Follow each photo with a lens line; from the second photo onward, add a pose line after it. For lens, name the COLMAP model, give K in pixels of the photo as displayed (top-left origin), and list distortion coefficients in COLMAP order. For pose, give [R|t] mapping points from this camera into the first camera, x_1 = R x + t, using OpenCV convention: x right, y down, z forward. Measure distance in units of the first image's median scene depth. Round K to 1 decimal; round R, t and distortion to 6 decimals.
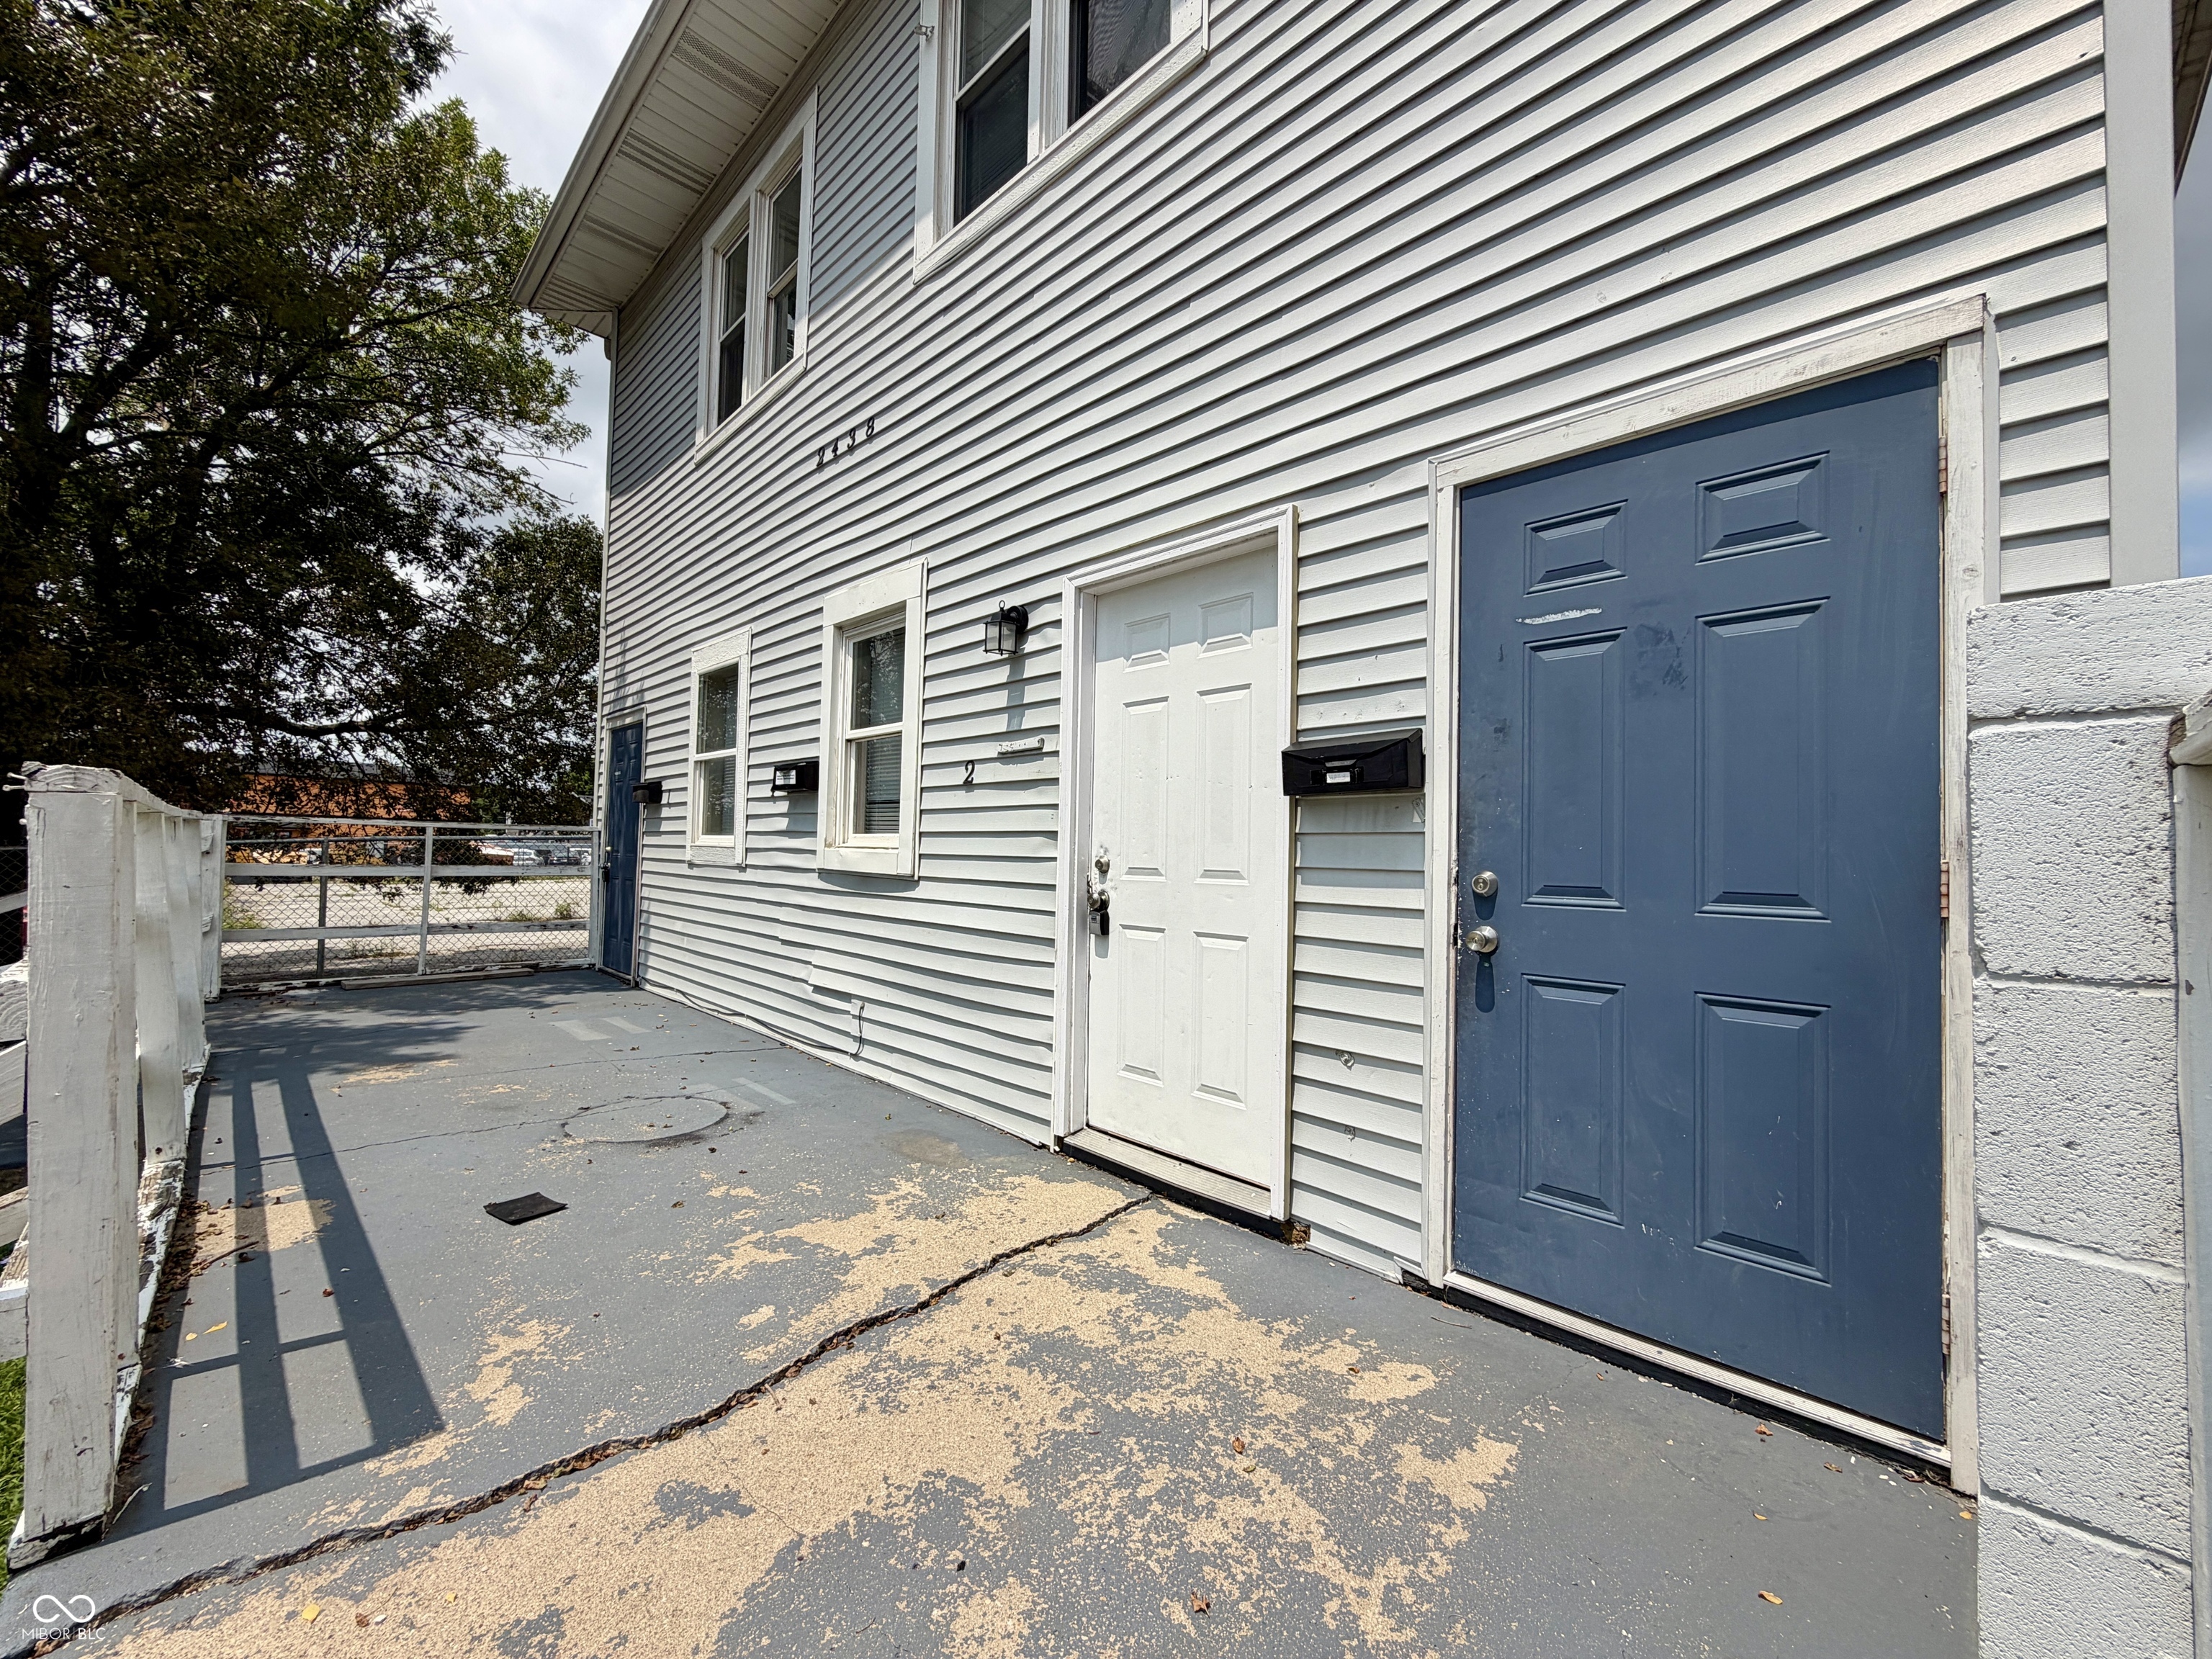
lens RADIAL K [[880.0, 0, 1102.1], [0, 880.0, 834.3], [0, 0, 1]] dist [0.000129, 0.000590]
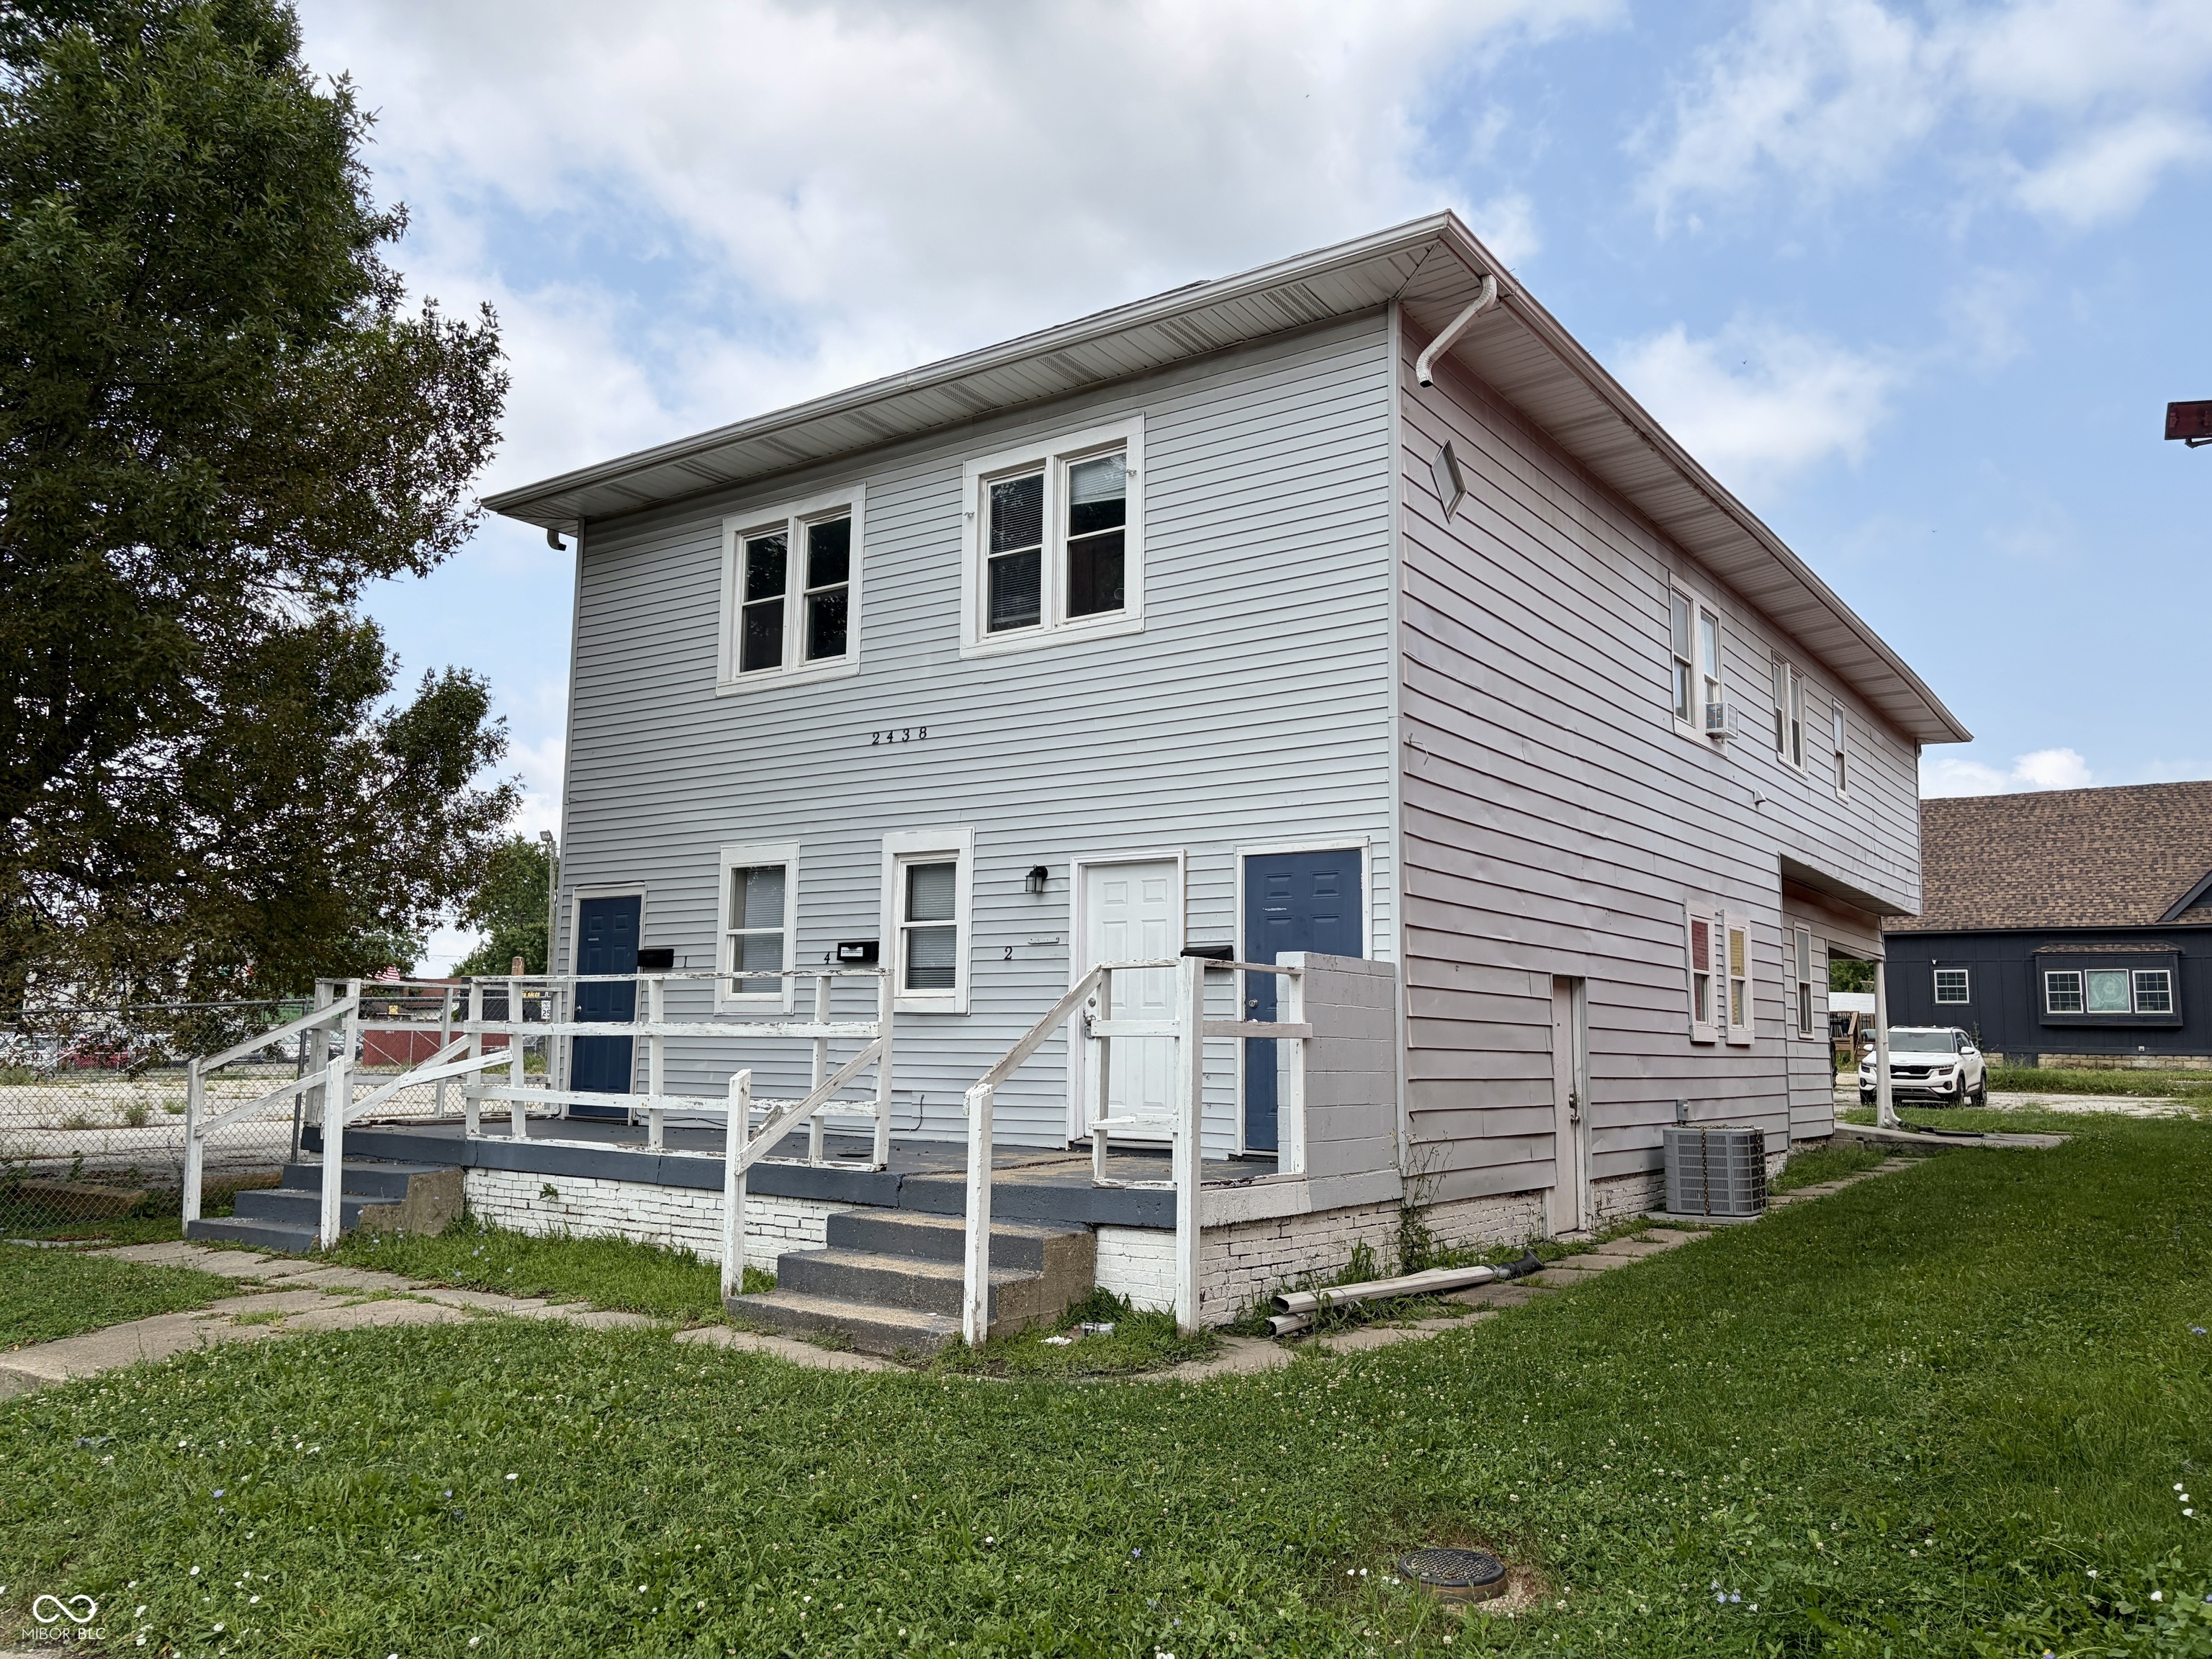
lens RADIAL K [[1648.1, 0, 1123.8], [0, 1648.1, 801.5], [0, 0, 1]] dist [0.010739, 0.000262]
pose [[0.984891, 0.008839, 0.172950, -0.647910], [0.010275, 0.993954, -0.109312, -0.009492], [-0.172871, 0.109437, 0.978846, -3.035228]]
